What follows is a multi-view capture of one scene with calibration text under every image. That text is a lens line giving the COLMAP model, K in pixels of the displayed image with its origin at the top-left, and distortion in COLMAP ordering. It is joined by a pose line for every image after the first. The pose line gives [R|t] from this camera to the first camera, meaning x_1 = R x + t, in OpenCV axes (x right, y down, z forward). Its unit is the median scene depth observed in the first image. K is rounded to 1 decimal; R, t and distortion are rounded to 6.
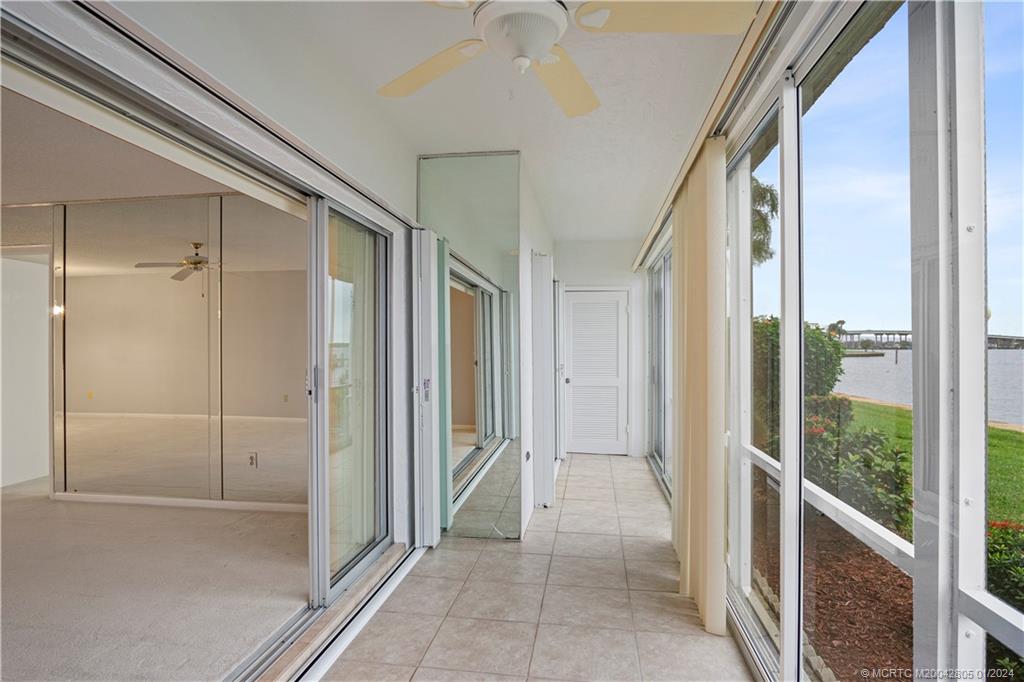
lens RADIAL K [[564.7, 0, 498.7], [0, 564.7, 341.8], [0, 0, 1]] dist [-0.019697, 0.001680]
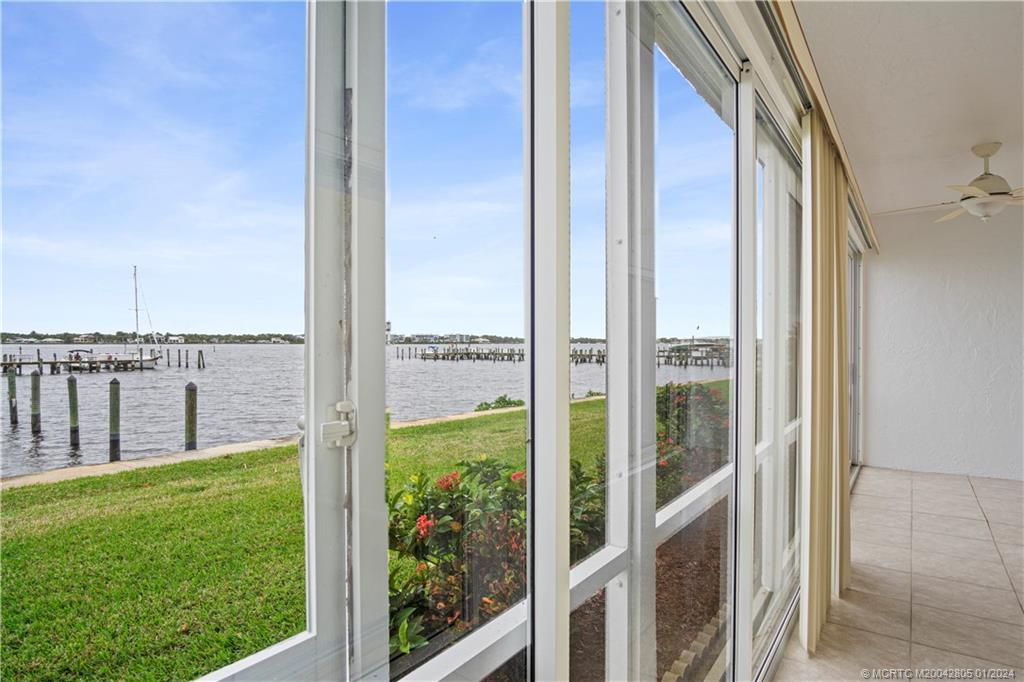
lens RADIAL K [[564.7, 0, 498.7], [0, 564.7, 341.8], [0, 0, 1]] dist [-0.019697, 0.001680]
pose [[-0.890226, 0.004286, 0.455498, 0.445559], [0.001387, 0.999977, -0.006700, 0.014214], [-0.455516, -0.005333, -0.890212, 2.282050]]
